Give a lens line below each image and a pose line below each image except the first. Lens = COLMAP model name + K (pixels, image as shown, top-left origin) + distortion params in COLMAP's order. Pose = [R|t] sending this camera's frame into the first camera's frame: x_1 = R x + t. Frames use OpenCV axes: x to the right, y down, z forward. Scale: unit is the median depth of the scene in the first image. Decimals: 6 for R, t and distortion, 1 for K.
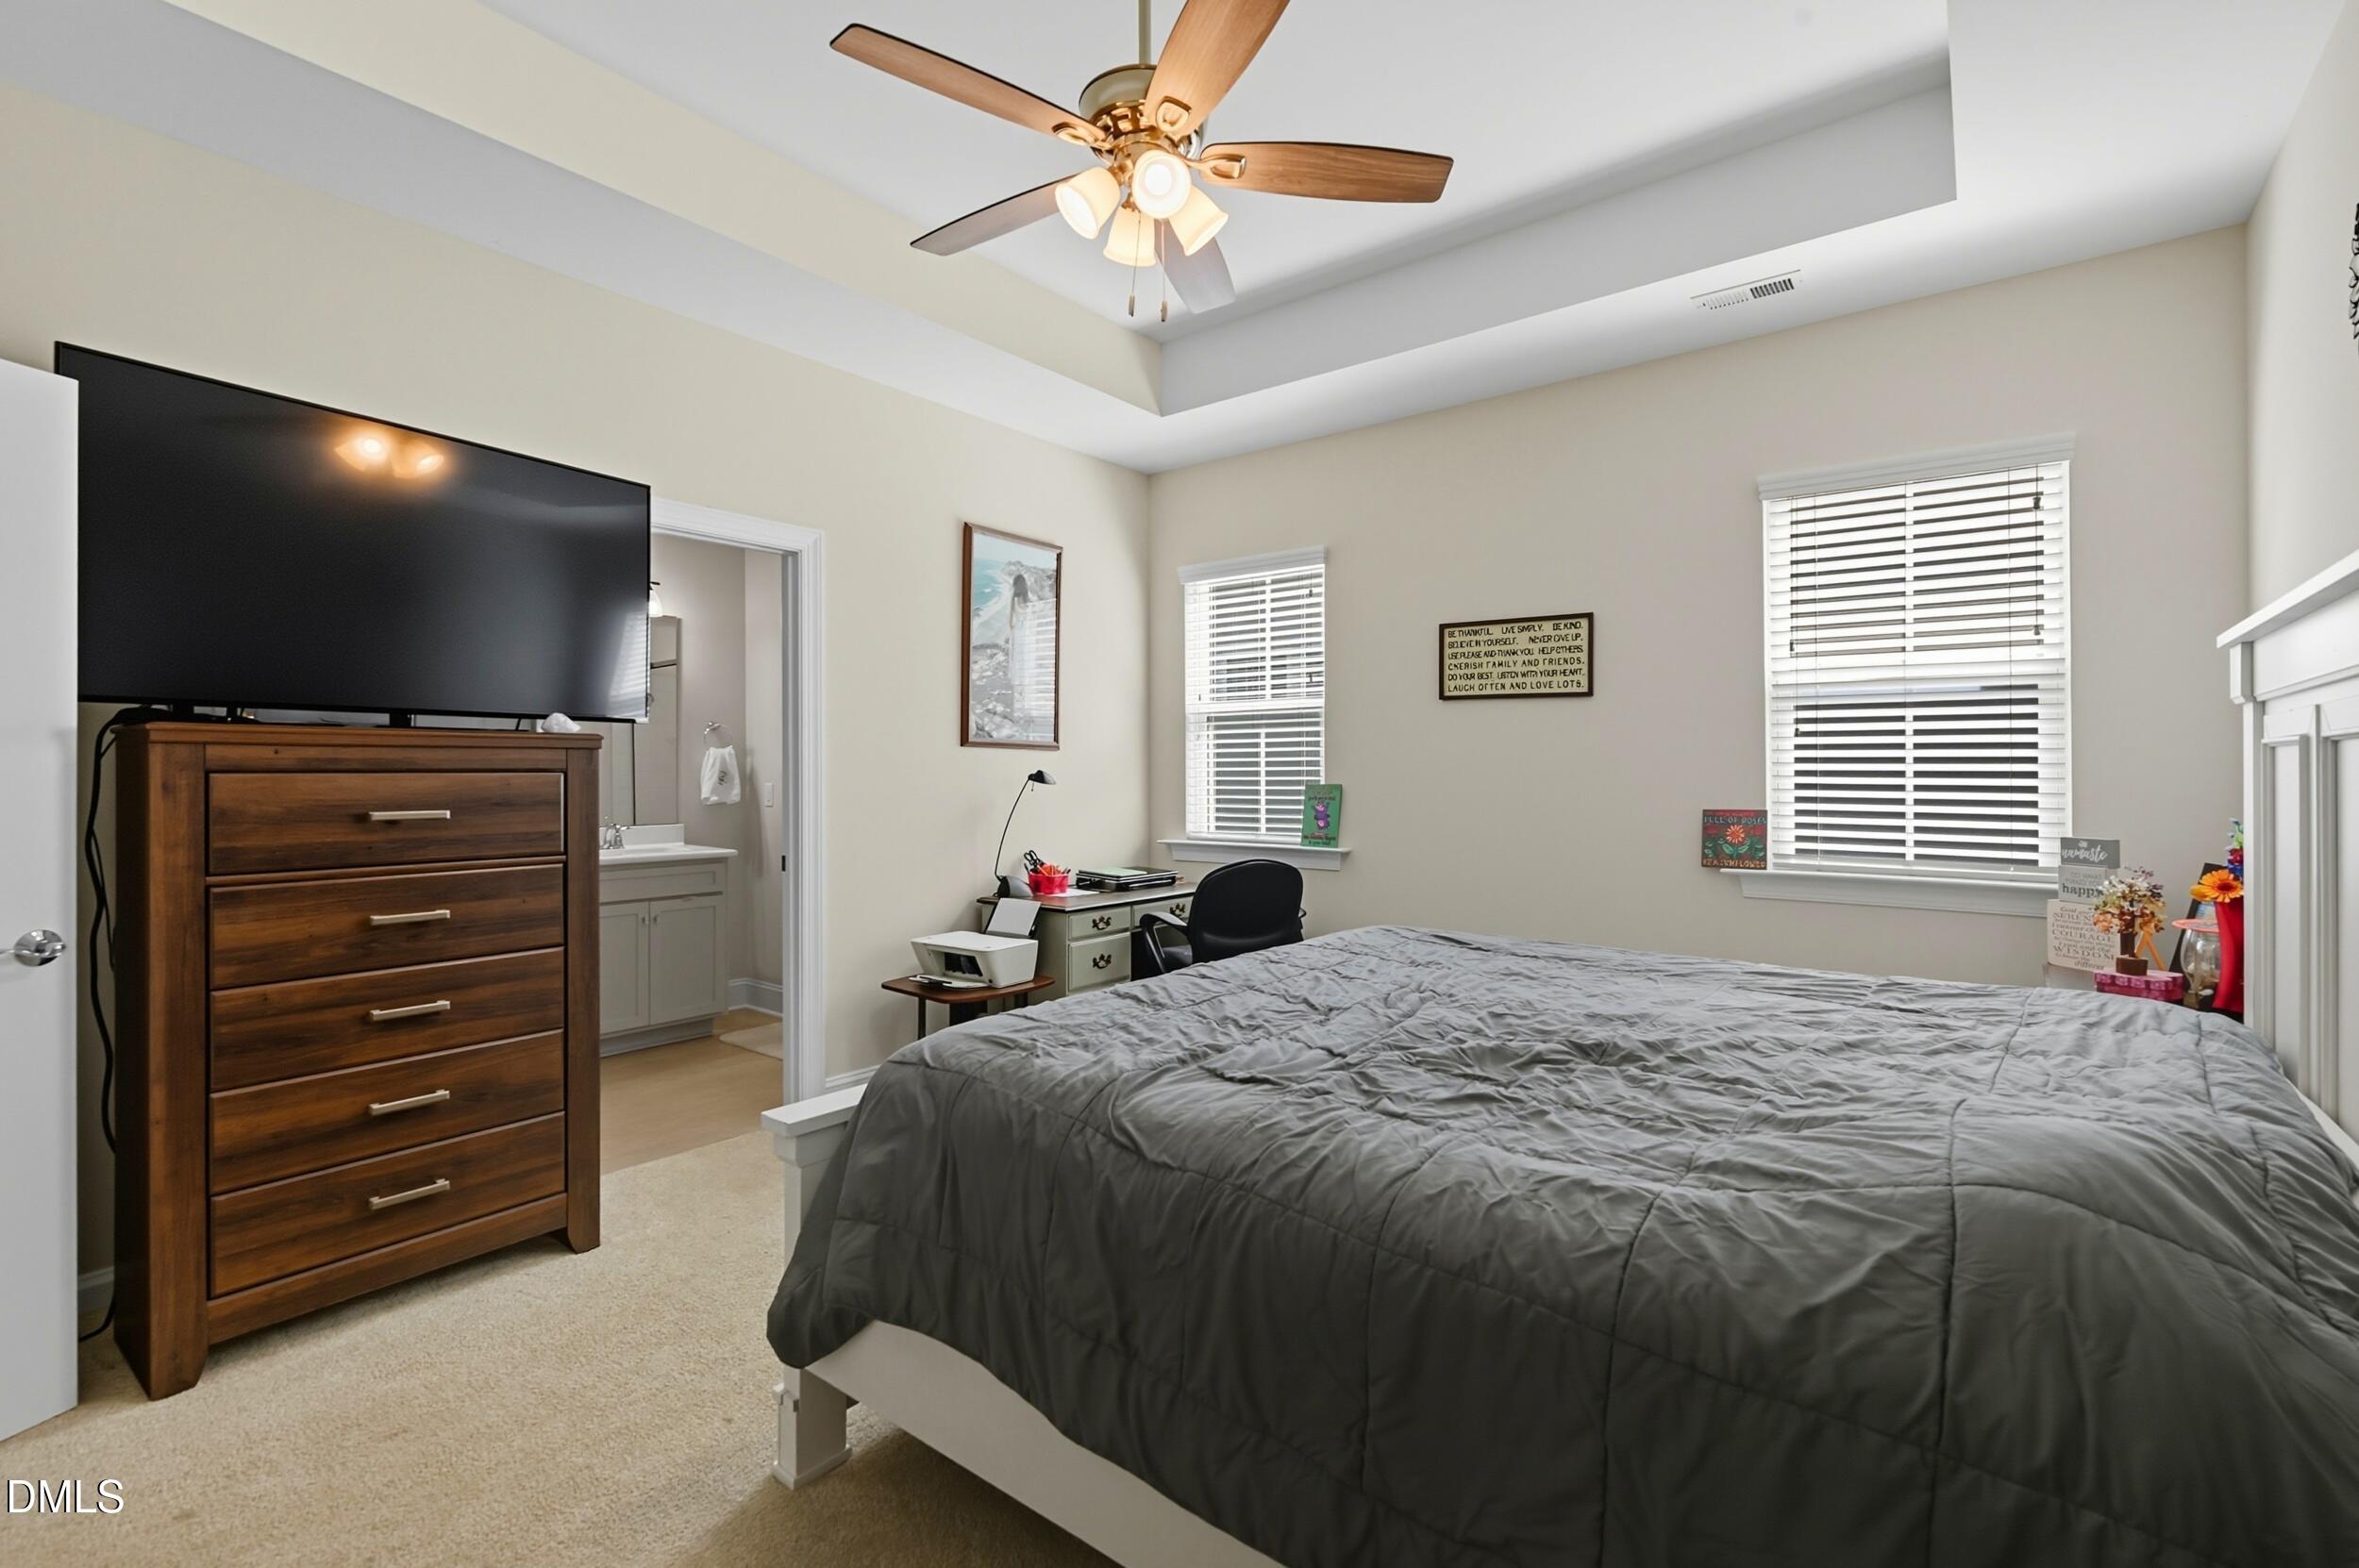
lens RADIAL K [[1053.4, 0, 1183.1], [0, 1053.4, 777.7], [0, 0, 1]] dist [-0.000097, 0.000281]
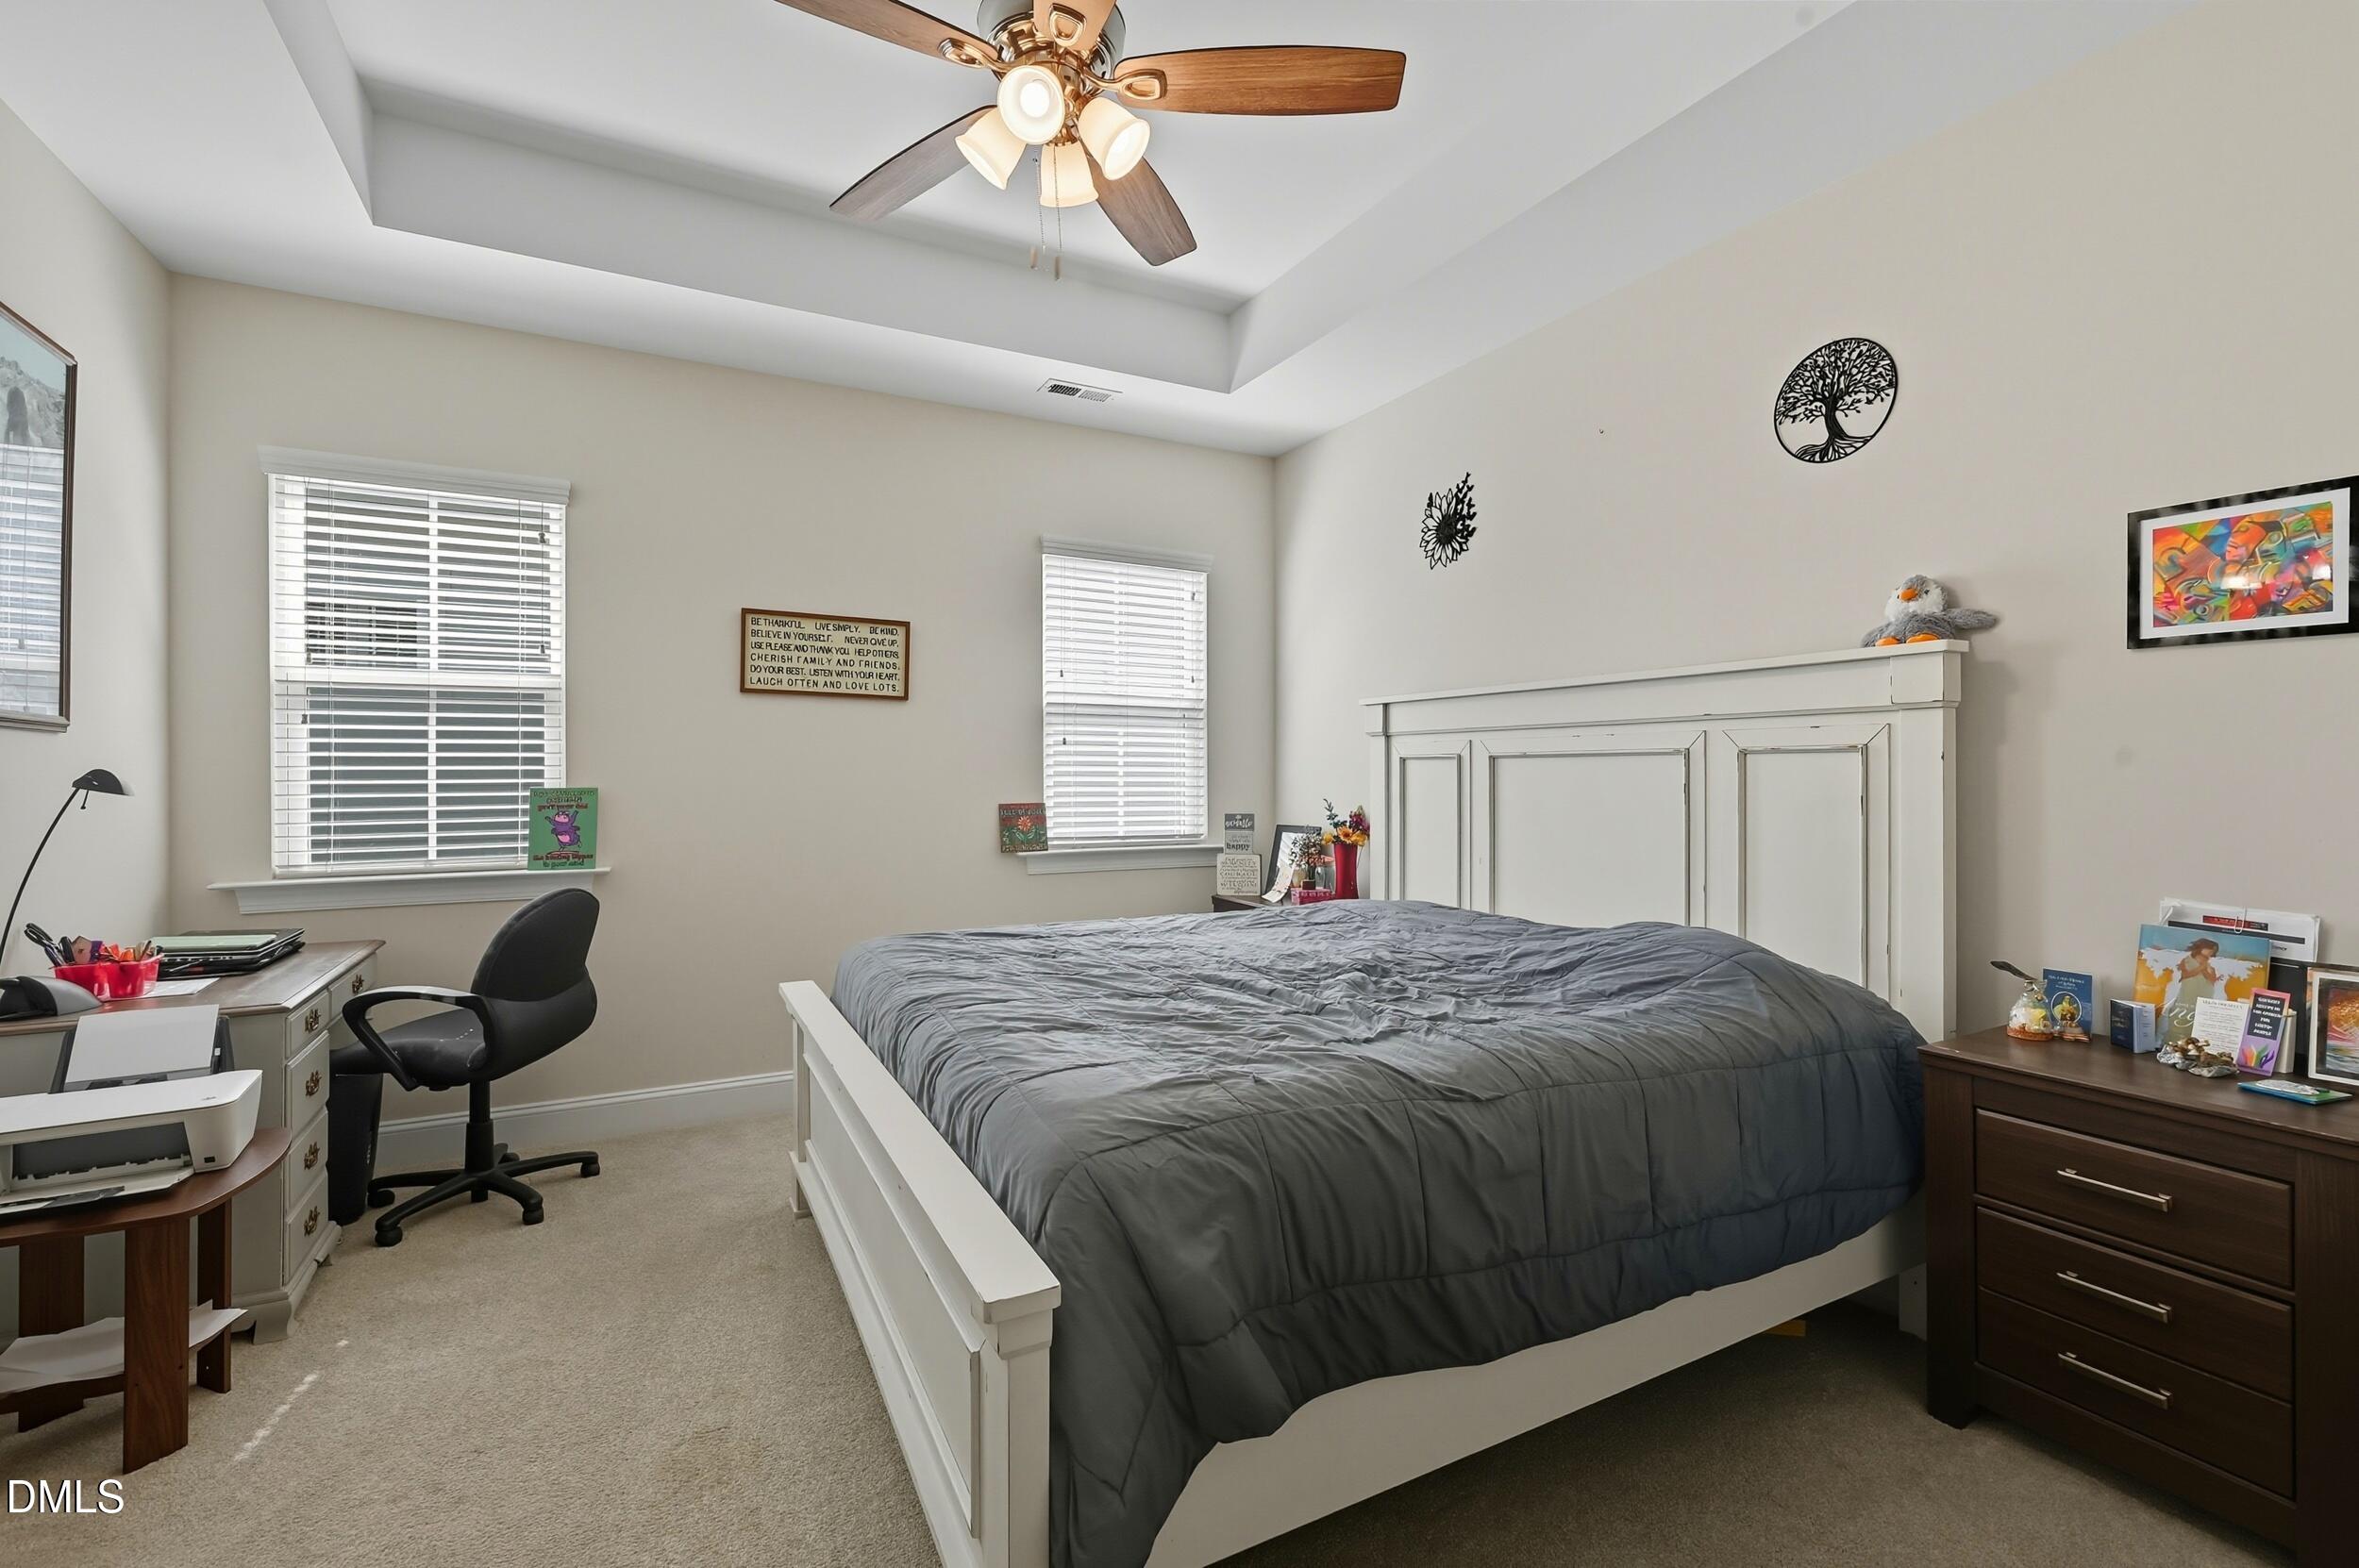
lens RADIAL K [[1053.4, 0, 1188.9], [0, 1053.4, 776.2], [0, 0, 1]] dist [-0.000097, 0.000281]
pose [[0.391704, -0.004795, 0.920079, -0.454051], [0.004113, 0.999986, 0.003460, -0.003790], [-0.920082, 0.002429, 0.391718, 0.306751]]
